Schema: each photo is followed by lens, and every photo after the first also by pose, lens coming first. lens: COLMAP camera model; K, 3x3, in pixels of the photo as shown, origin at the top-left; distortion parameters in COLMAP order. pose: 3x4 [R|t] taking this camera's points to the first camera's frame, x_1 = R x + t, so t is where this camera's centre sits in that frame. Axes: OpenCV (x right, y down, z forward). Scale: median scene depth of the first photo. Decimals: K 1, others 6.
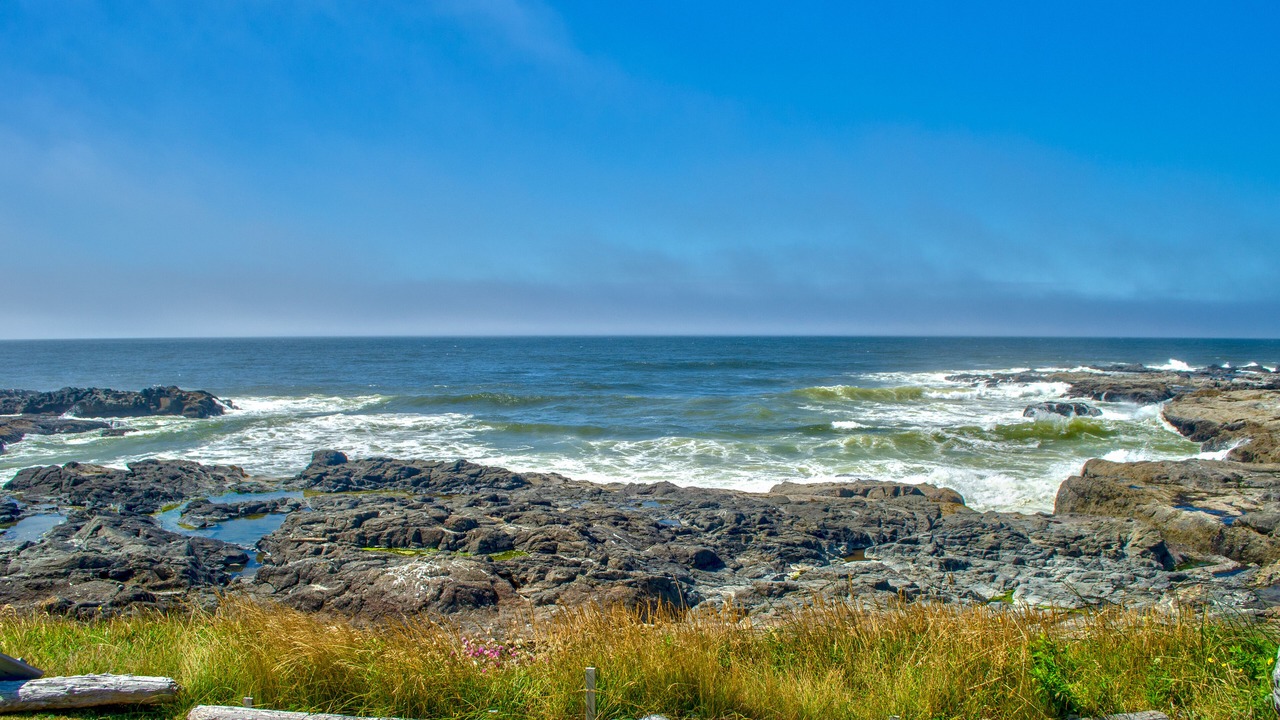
lens RADIAL K [[1059.2, 0, 639.5], [0, 1059.2, 356.4], [0, 0, 1]] dist [0.008767, -0.000376]
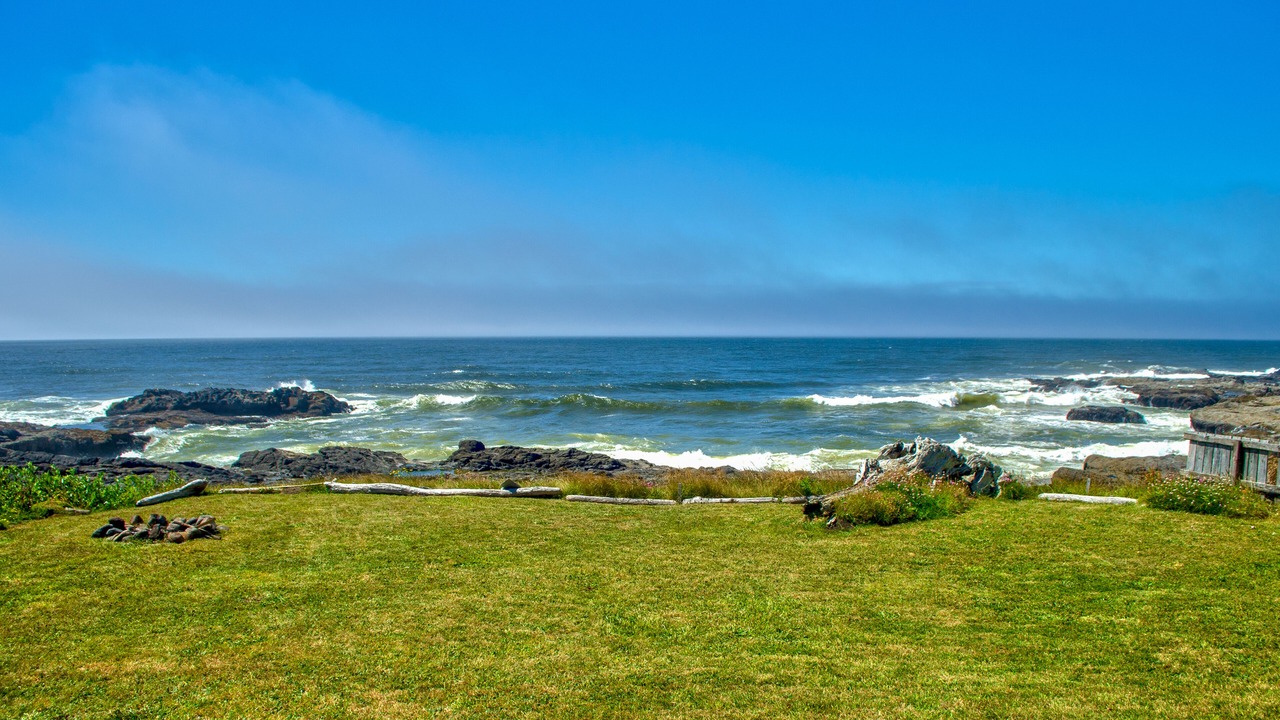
lens RADIAL K [[1059.2, 0, 635.4], [0, 1059.2, 360.7], [0, 0, 1]] dist [0.008767, -0.000376]
pose [[0.997146, 0.002962, -0.075436, 0.008643], [-0.002695, 0.999990, 0.003650, -0.015728], [0.075446, -0.003437, 0.997144, -0.299887]]
